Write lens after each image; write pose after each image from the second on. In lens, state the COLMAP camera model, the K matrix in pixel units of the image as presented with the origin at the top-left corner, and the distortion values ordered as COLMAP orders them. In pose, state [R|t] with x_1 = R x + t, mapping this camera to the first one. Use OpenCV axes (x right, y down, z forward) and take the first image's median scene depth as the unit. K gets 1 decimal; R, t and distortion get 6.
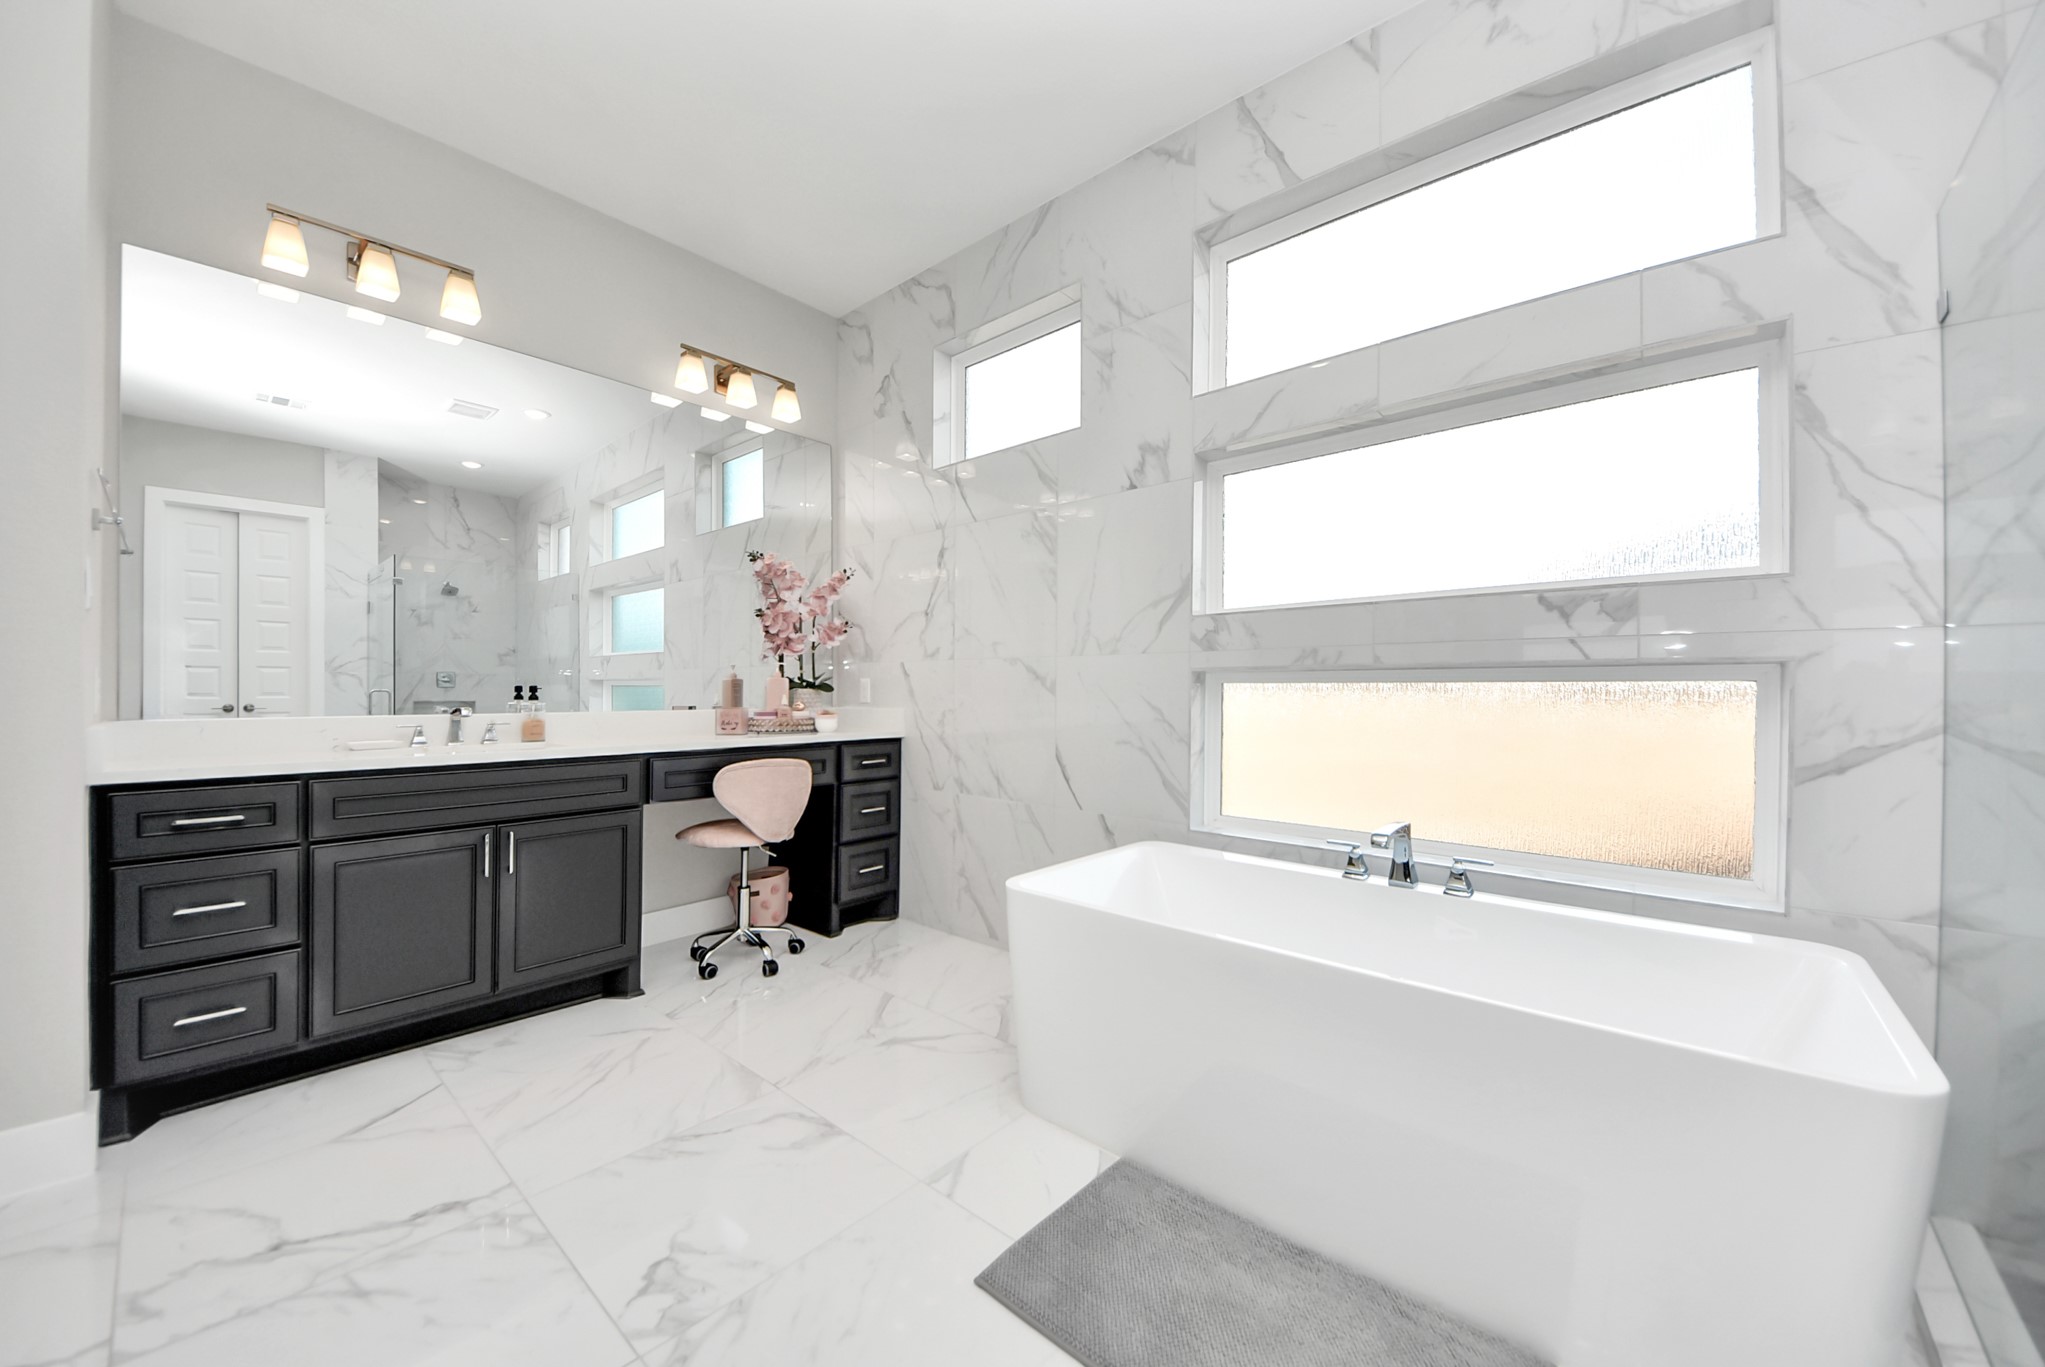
lens RADIAL K [[755.5, 0, 1022.5], [0, 755.5, 683.5], [0, 0, 1]] dist [-0.000148, -0.000039]
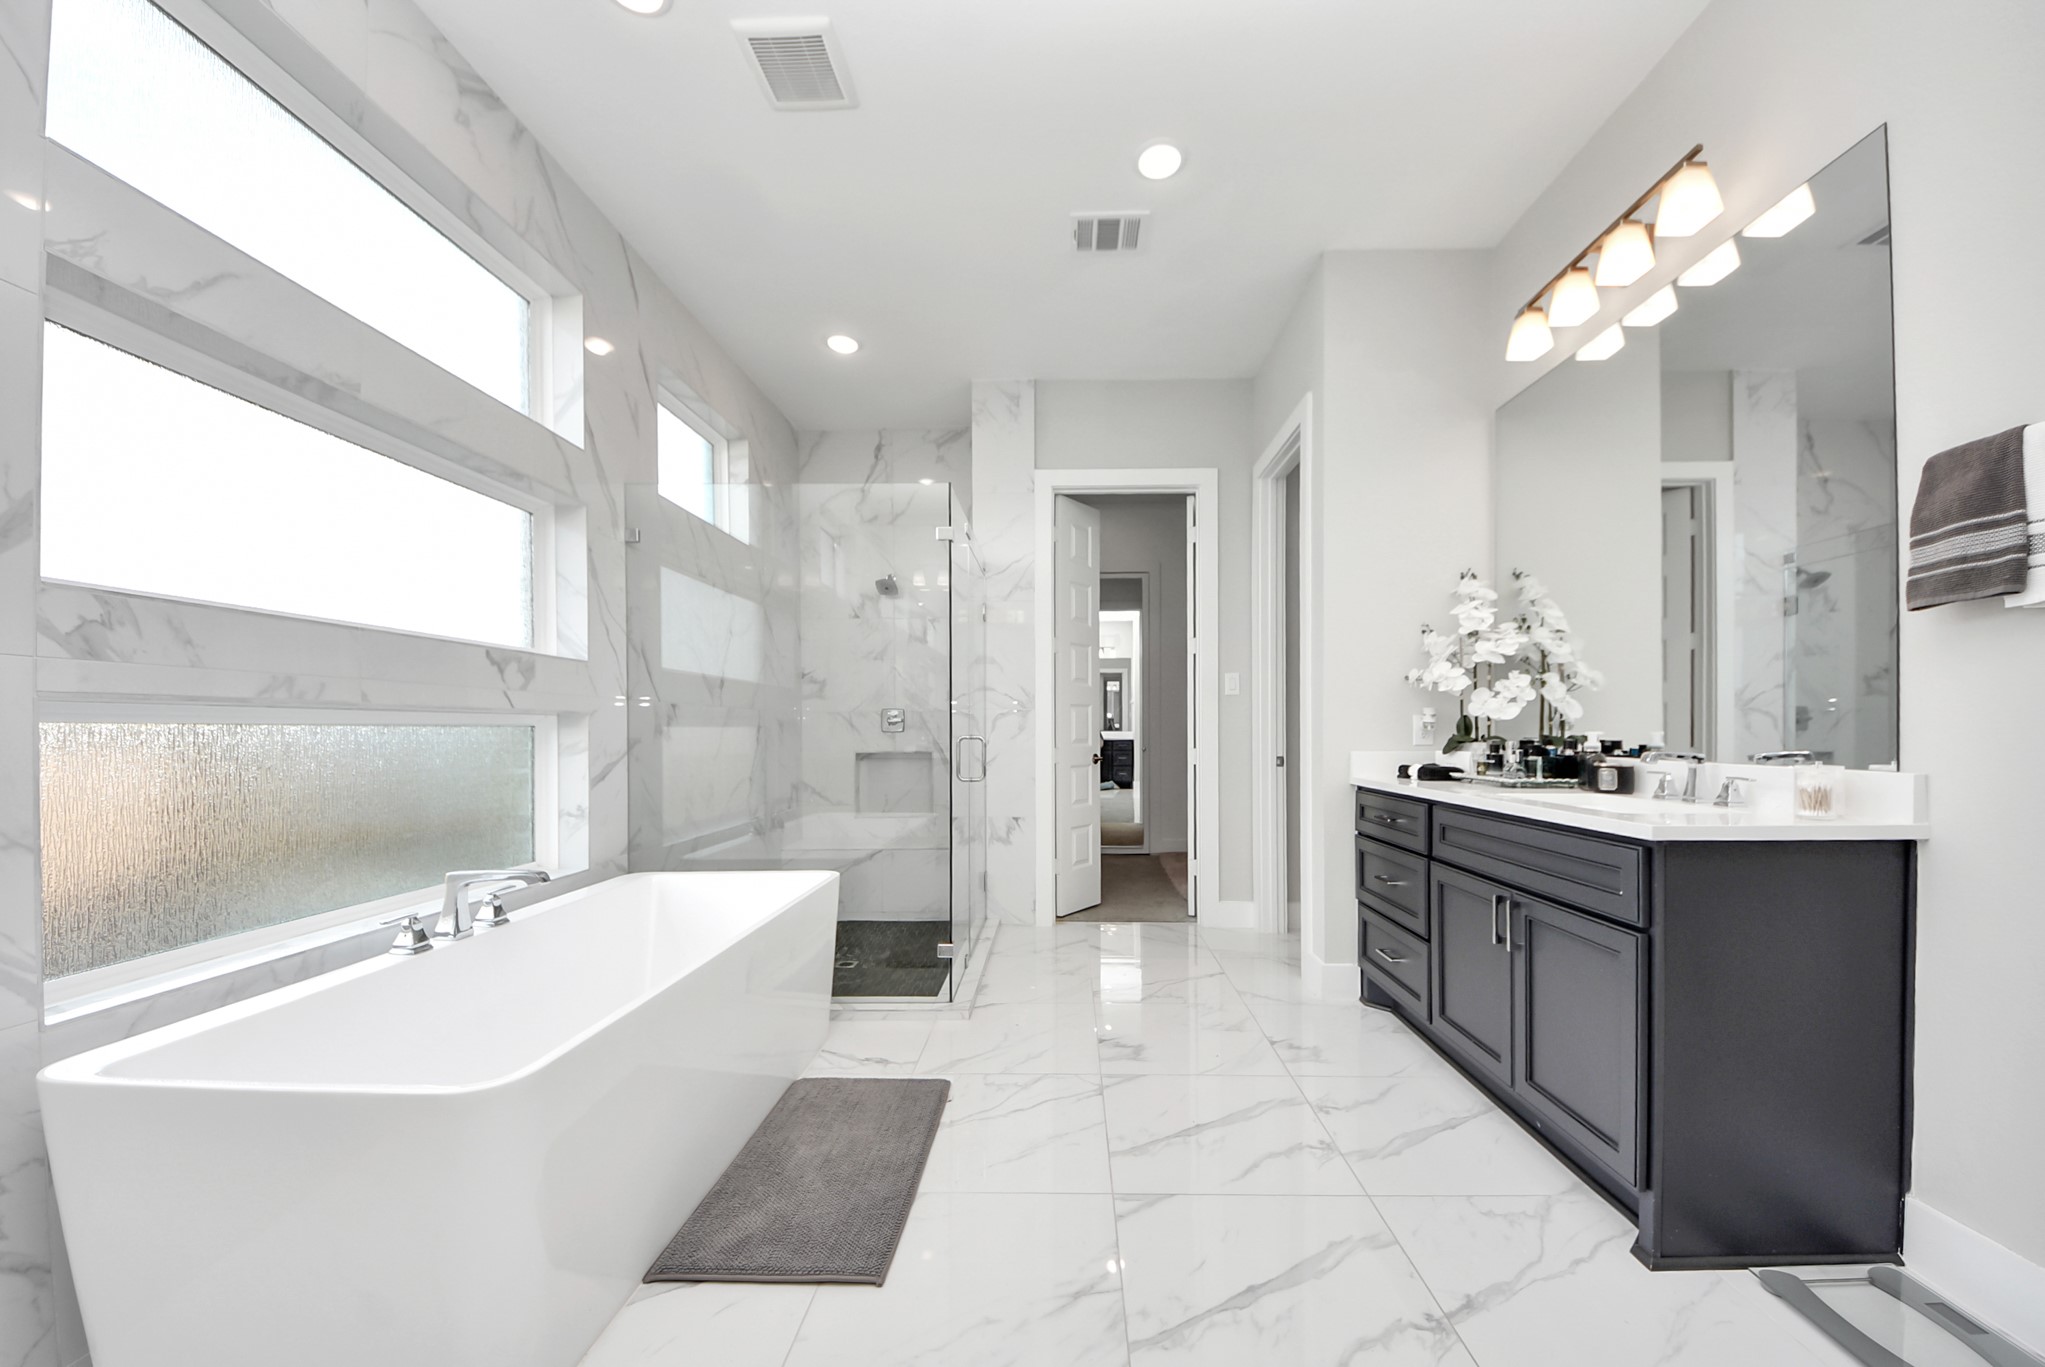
lens RADIAL K [[734.6, 0, 1056.1], [0, 734.6, 734.5], [0, 0, 1]] dist [-0.000041, -0.000012]
pose [[-0.652440, 0.003660, 0.757831, -0.691000], [0.008273, 0.999963, 0.002293, 0.015176], [-0.757795, 0.007766, -0.652447, 1.018393]]
